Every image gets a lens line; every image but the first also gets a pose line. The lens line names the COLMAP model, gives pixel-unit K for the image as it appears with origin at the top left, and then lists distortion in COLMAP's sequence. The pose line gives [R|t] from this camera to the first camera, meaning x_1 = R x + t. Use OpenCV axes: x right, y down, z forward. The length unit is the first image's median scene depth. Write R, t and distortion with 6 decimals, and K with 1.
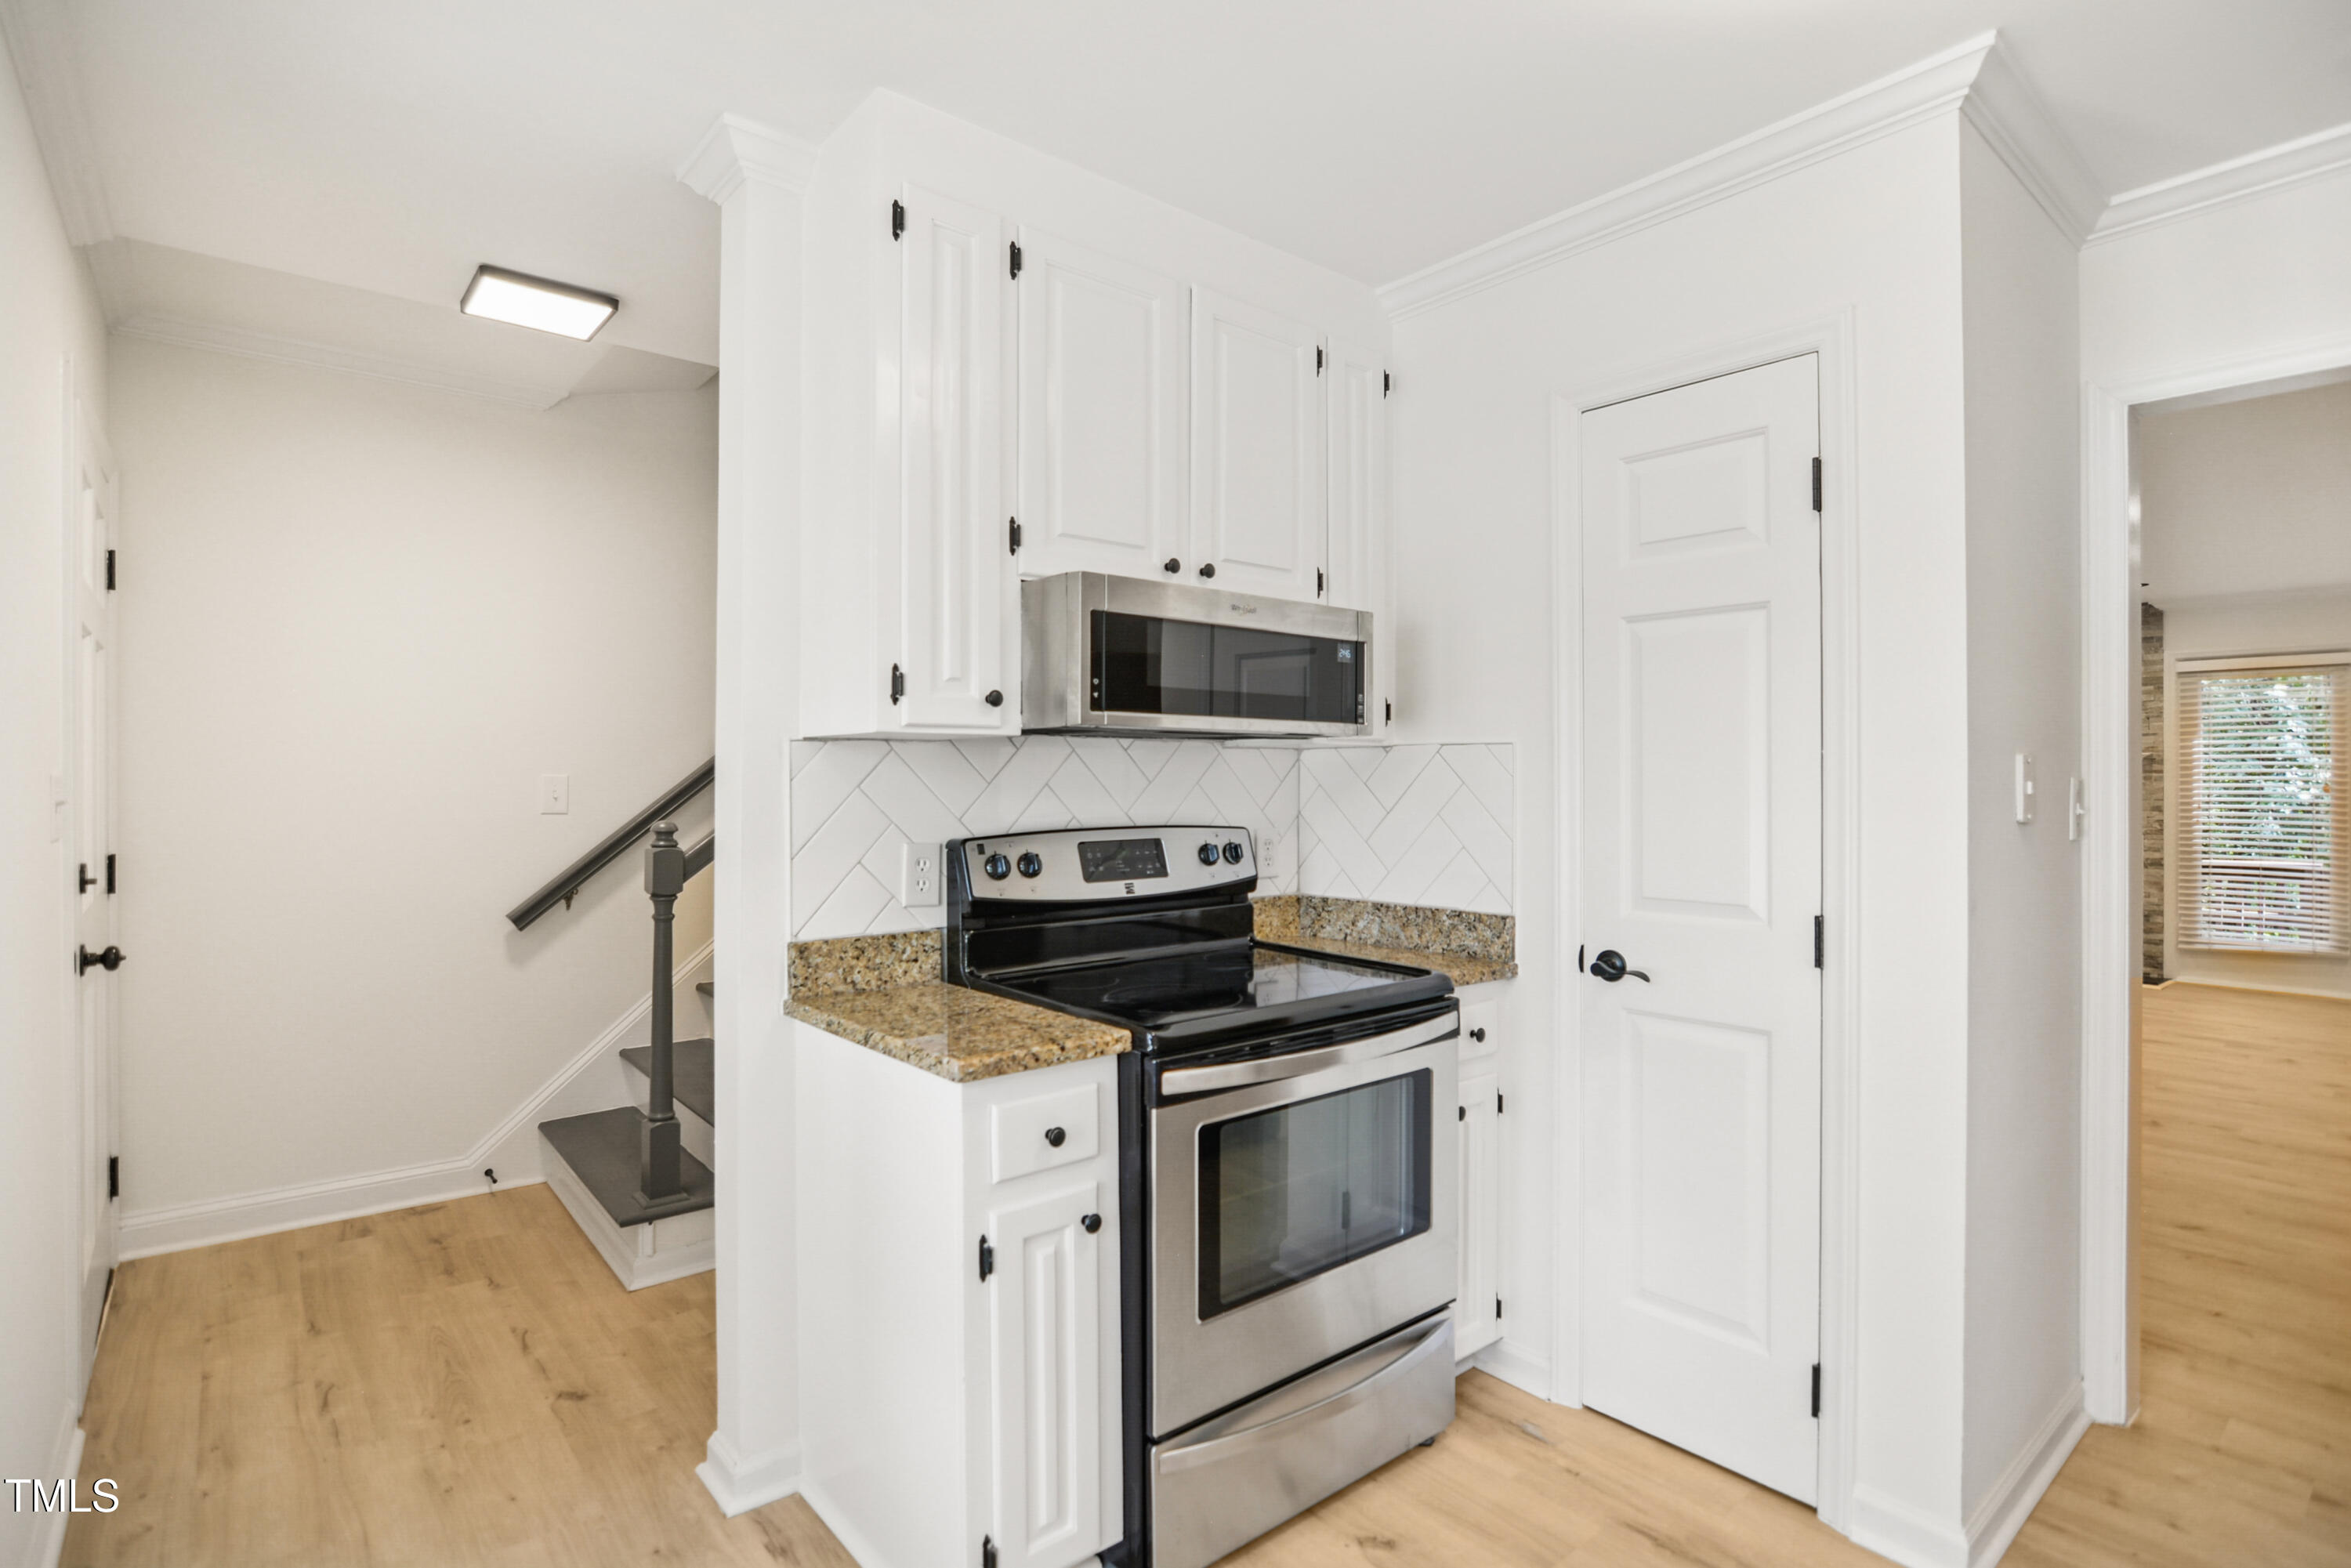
lens RADIAL K [[1148.5, 0, 1153.2], [0, 1148.5, 769.5], [0, 0, 1]] dist [-0.024666, 0.006625]
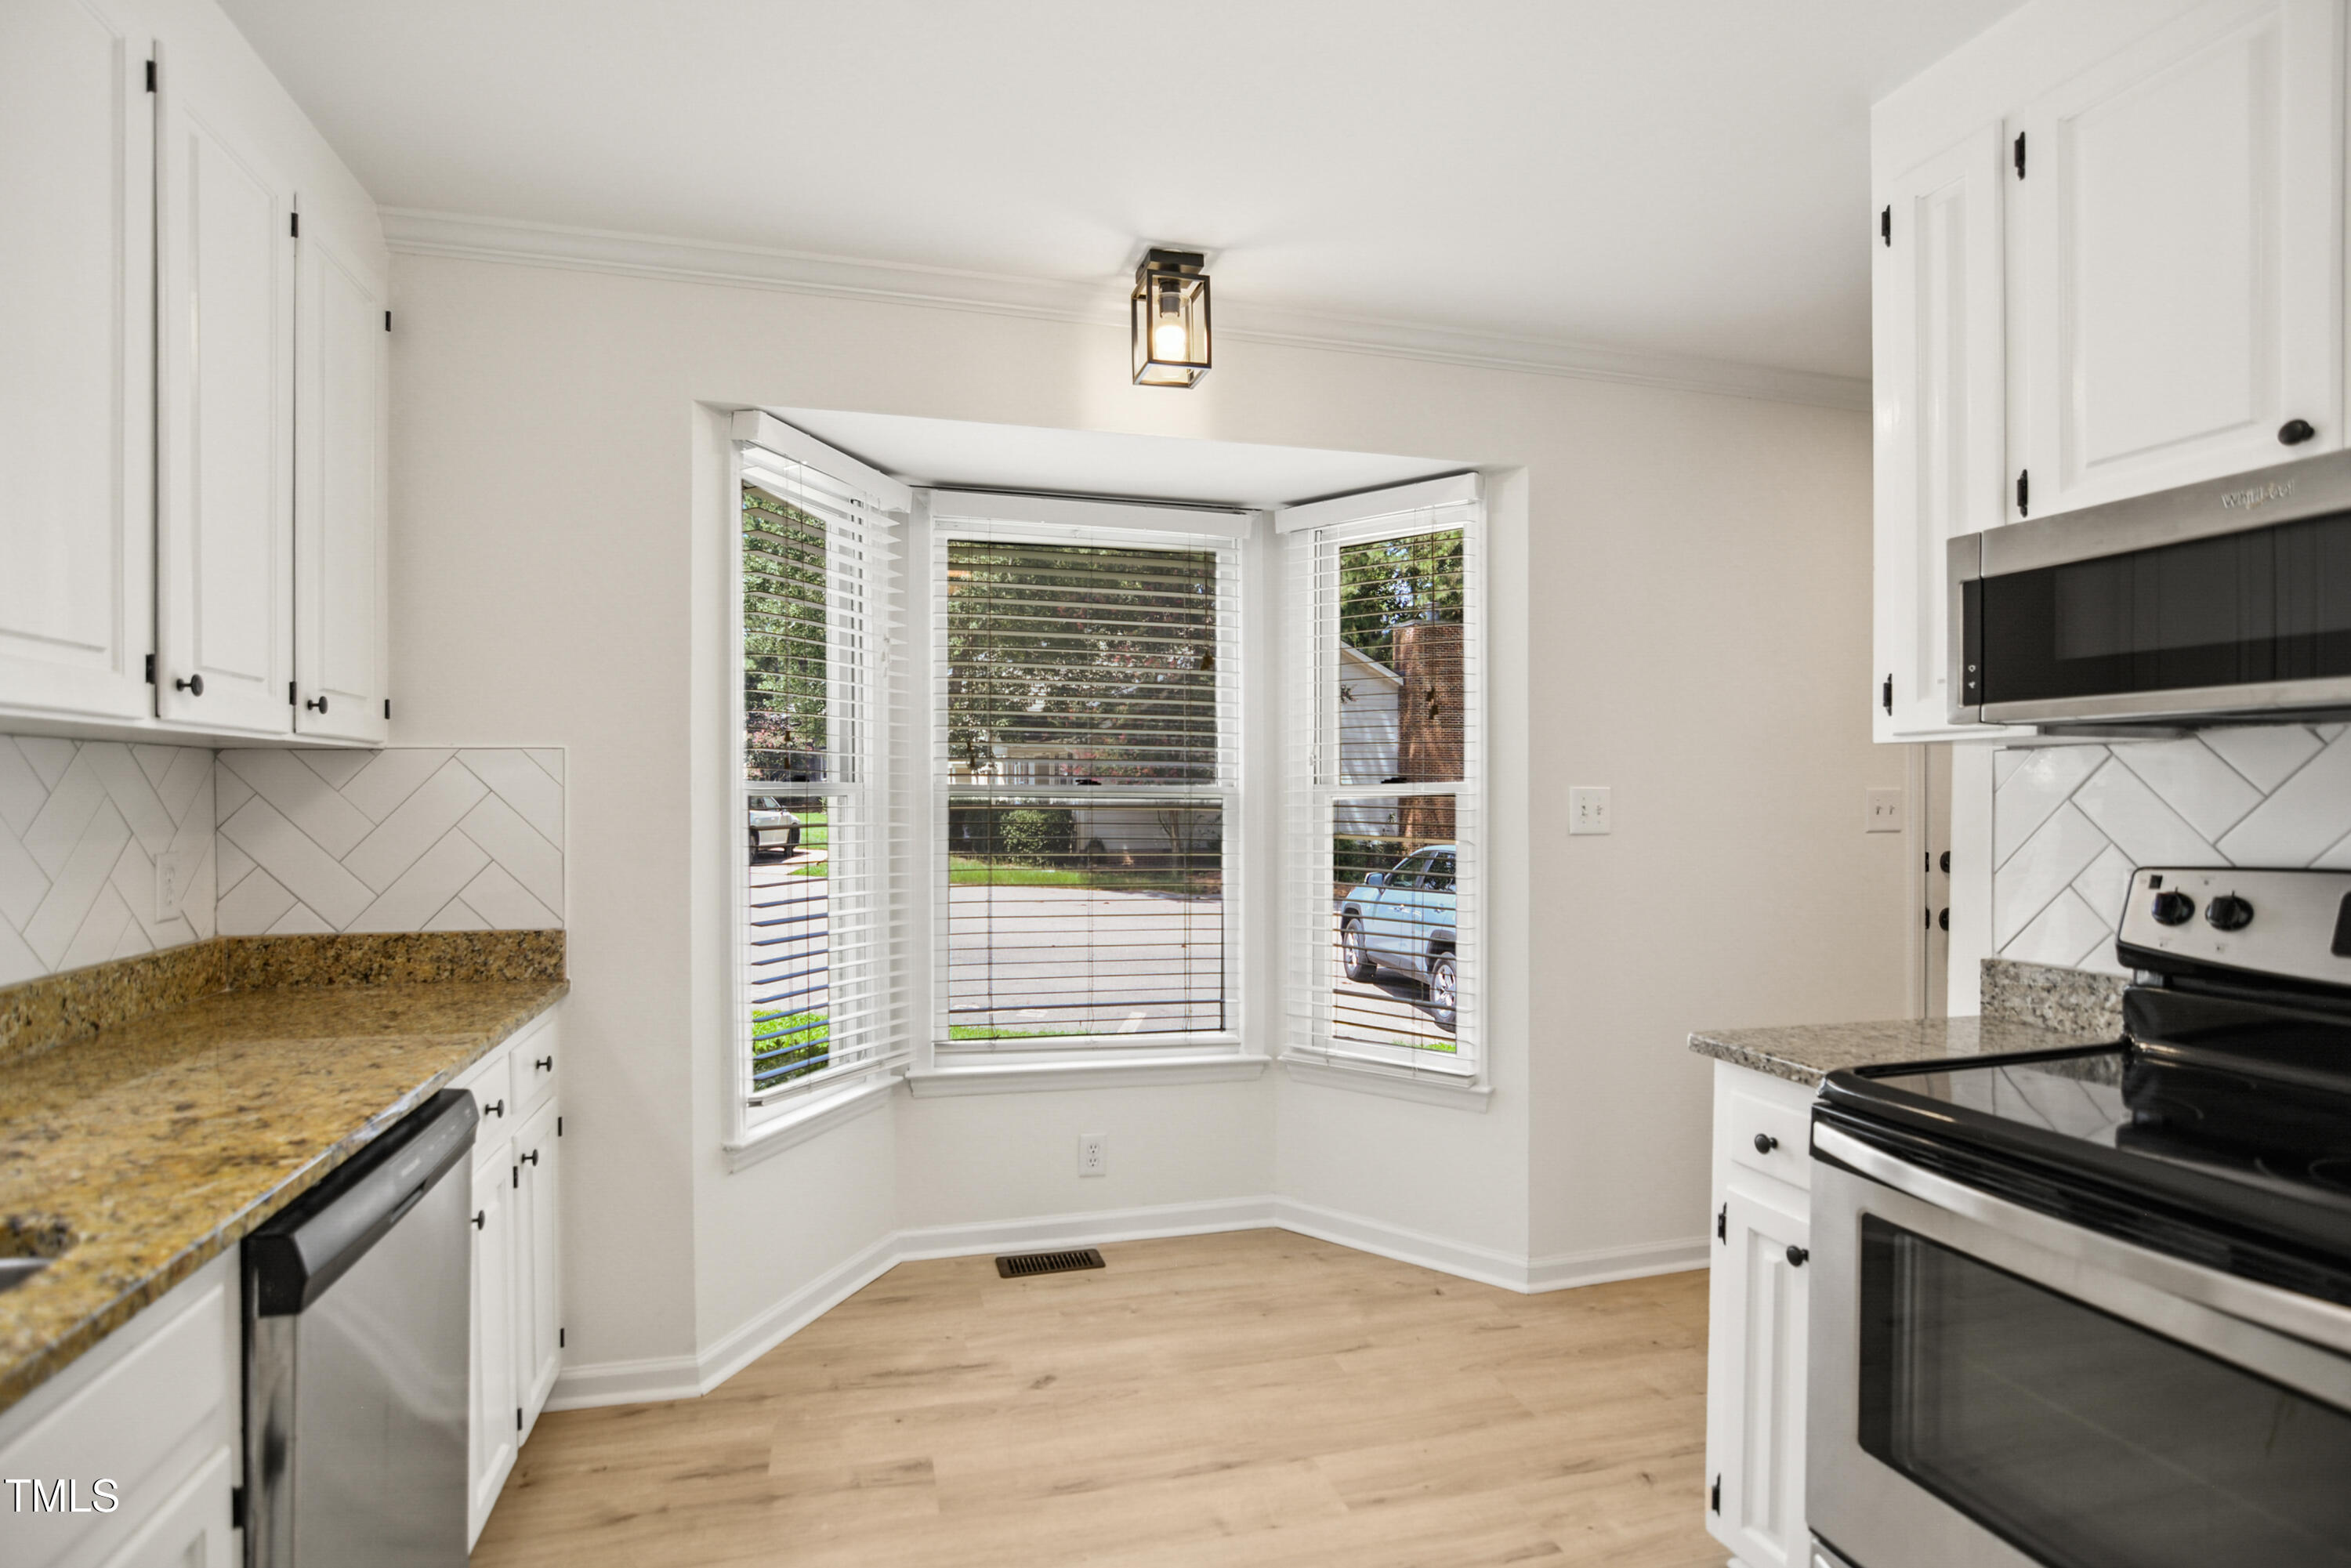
lens RADIAL K [[1148.5, 0, 1151.3], [0, 1148.5, 782.5], [0, 0, 1]] dist [-0.024666, 0.006625]
pose [[-0.413204, -0.006371, -0.910616, 0.843143], [0.005479, 0.999940, -0.009483, 0.007623], [0.910622, -0.008908, -0.413144, 0.741142]]
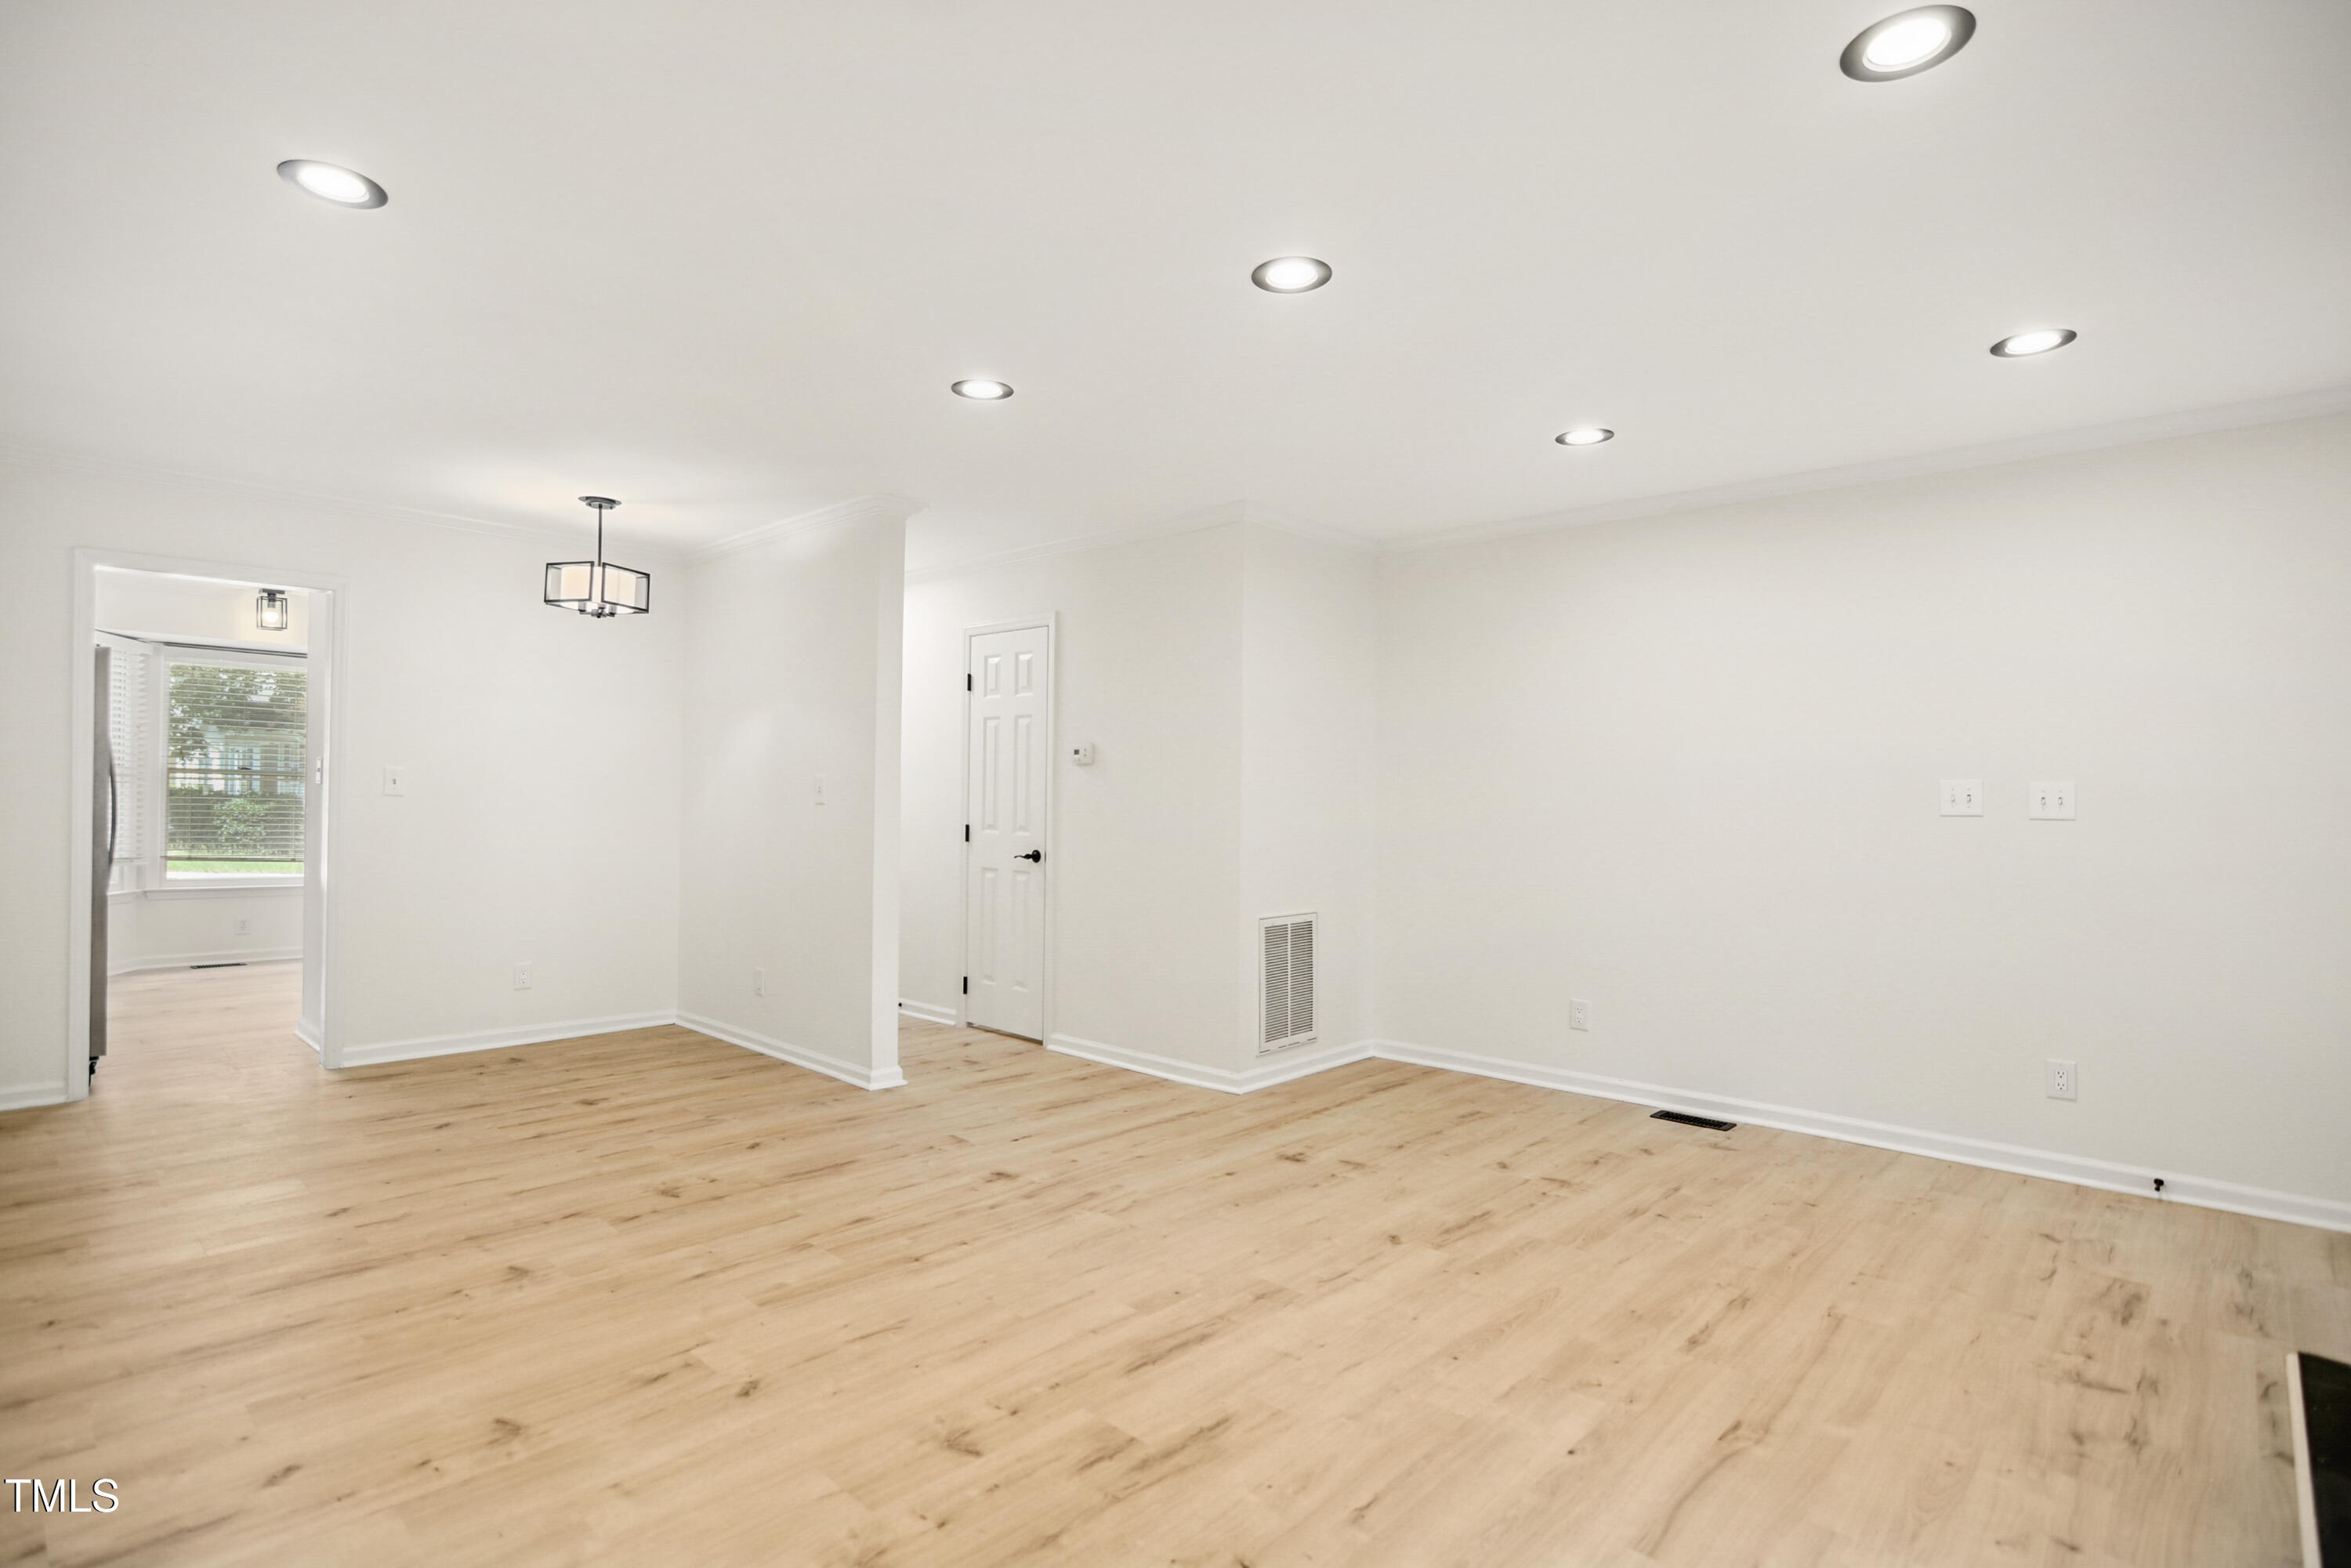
lens RADIAL K [[1148.5, 0, 1168.9], [0, 1148.5, 795.1], [0, 0, 1]] dist [-0.024666, 0.006625]
pose [[0.139273, 0.002801, -0.990250, 2.292514], [-0.005849, 0.999981, 0.002006, 0.033557], [0.990237, 0.005513, 0.139287, 1.682468]]
